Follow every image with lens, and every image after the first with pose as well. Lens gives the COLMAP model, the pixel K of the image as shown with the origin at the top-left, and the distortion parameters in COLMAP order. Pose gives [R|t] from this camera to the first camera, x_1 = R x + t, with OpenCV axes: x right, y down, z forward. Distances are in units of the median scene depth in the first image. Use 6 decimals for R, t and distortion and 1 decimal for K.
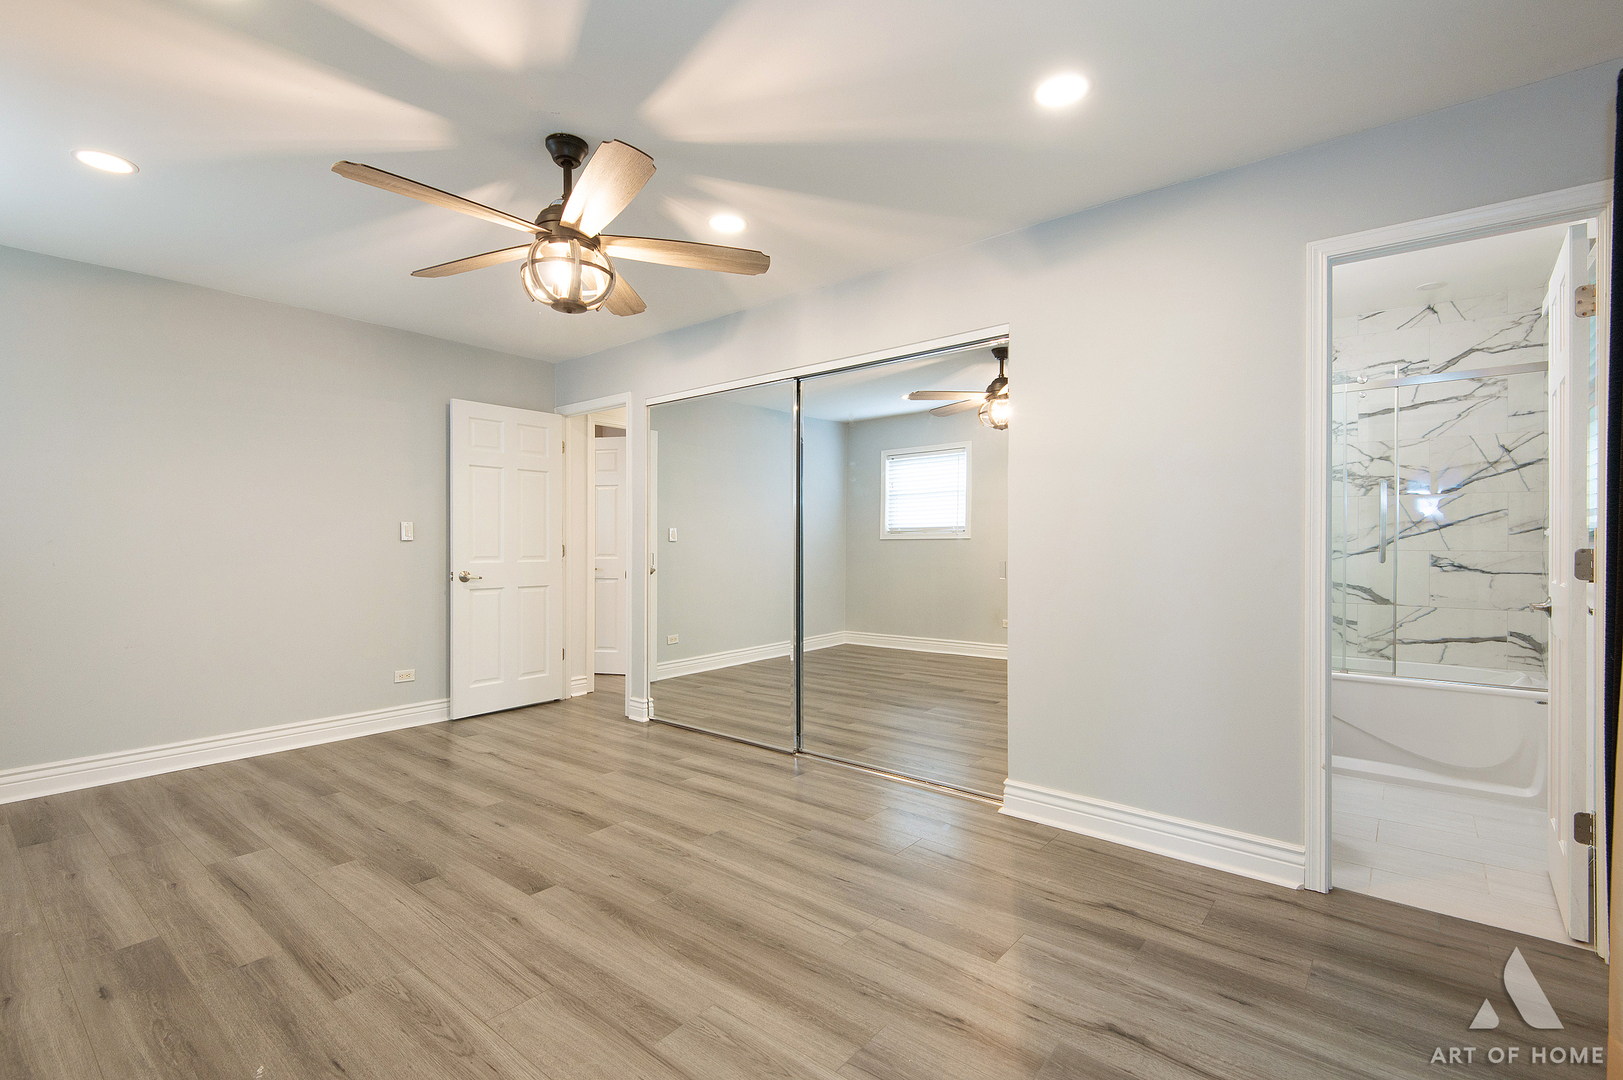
lens RADIAL K [[728.7, 0, 814.7], [0, 728.7, 540.7], [0, 0, 1]] dist [0.027230, -0.015564]
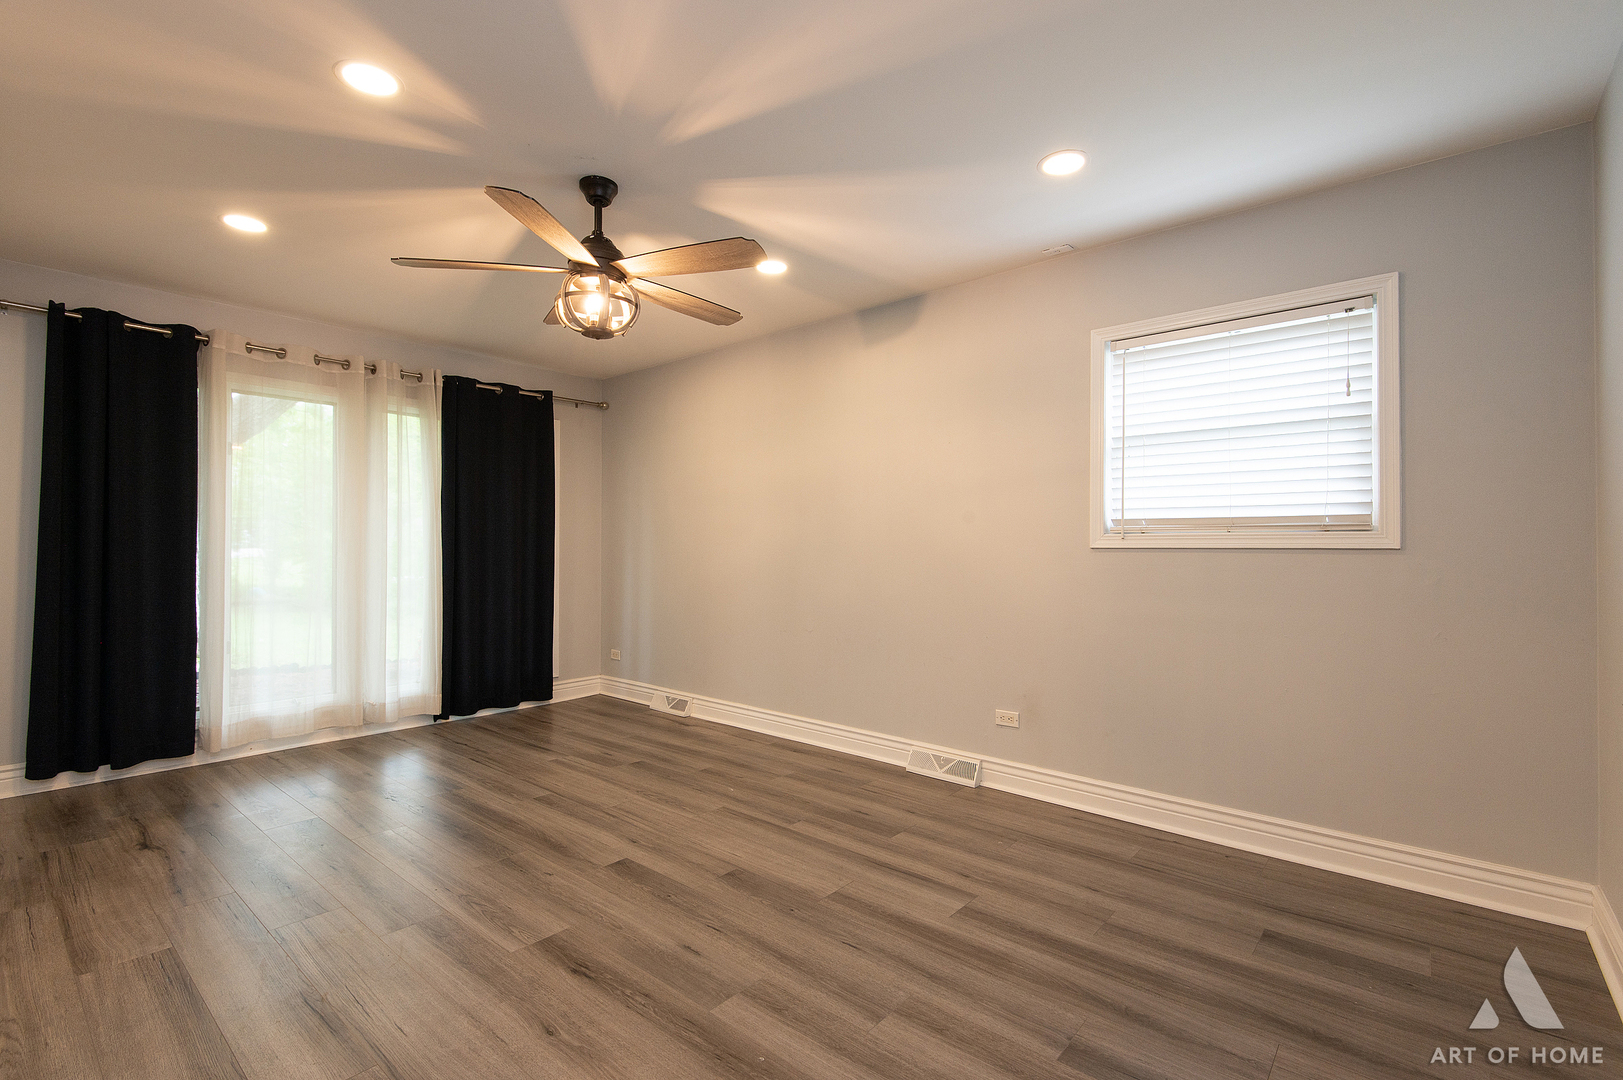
lens RADIAL K [[728.7, 0, 822.8], [0, 728.7, 547.4], [0, 0, 1]] dist [0.027230, -0.015564]
pose [[-0.999905, -0.004141, 0.013162, -0.667834], [-0.004211, 0.999977, -0.005313, 0.004273], [-0.013140, -0.005368, -0.999899, 2.023361]]
